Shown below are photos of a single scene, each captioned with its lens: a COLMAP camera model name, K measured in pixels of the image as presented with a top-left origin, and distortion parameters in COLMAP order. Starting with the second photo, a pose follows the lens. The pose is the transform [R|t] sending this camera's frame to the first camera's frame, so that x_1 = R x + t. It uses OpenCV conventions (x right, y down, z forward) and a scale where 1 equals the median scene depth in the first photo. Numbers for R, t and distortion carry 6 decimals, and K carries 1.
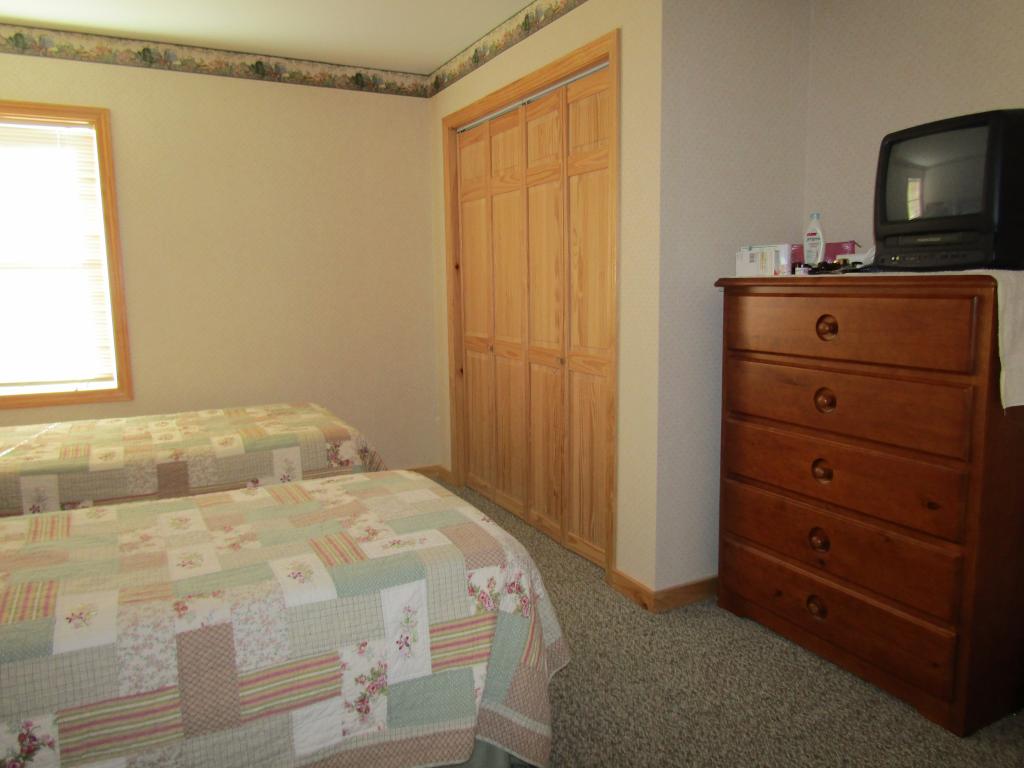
lens RADIAL K [[727.9, 0, 512.0], [0, 727.9, 384.0], [0, 0, 1]] dist [-0.004627, -0.000595]
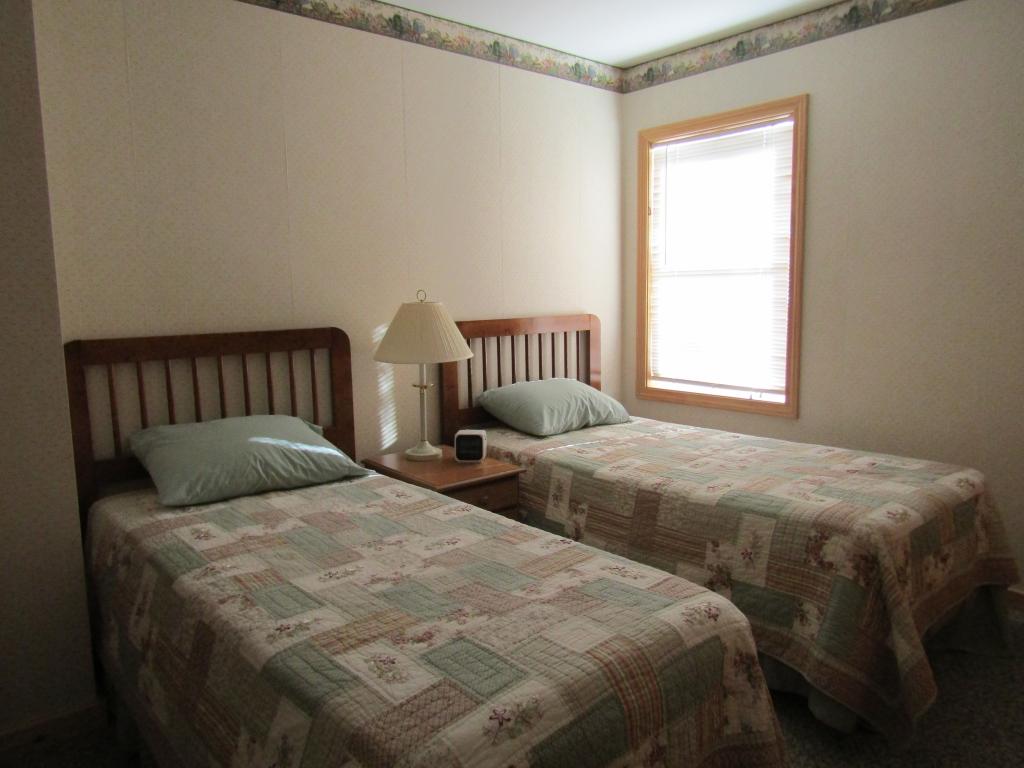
lens RADIAL K [[731.0, 0, 513.1], [0, 731.0, 330.1], [0, 0, 1]] dist [-0.007463, -0.001653]
pose [[0.237806, 0.066486, -0.969035, 0.492646], [-0.122553, 0.991735, 0.037968, -0.141764], [0.963550, 0.109729, 0.243989, 0.764179]]
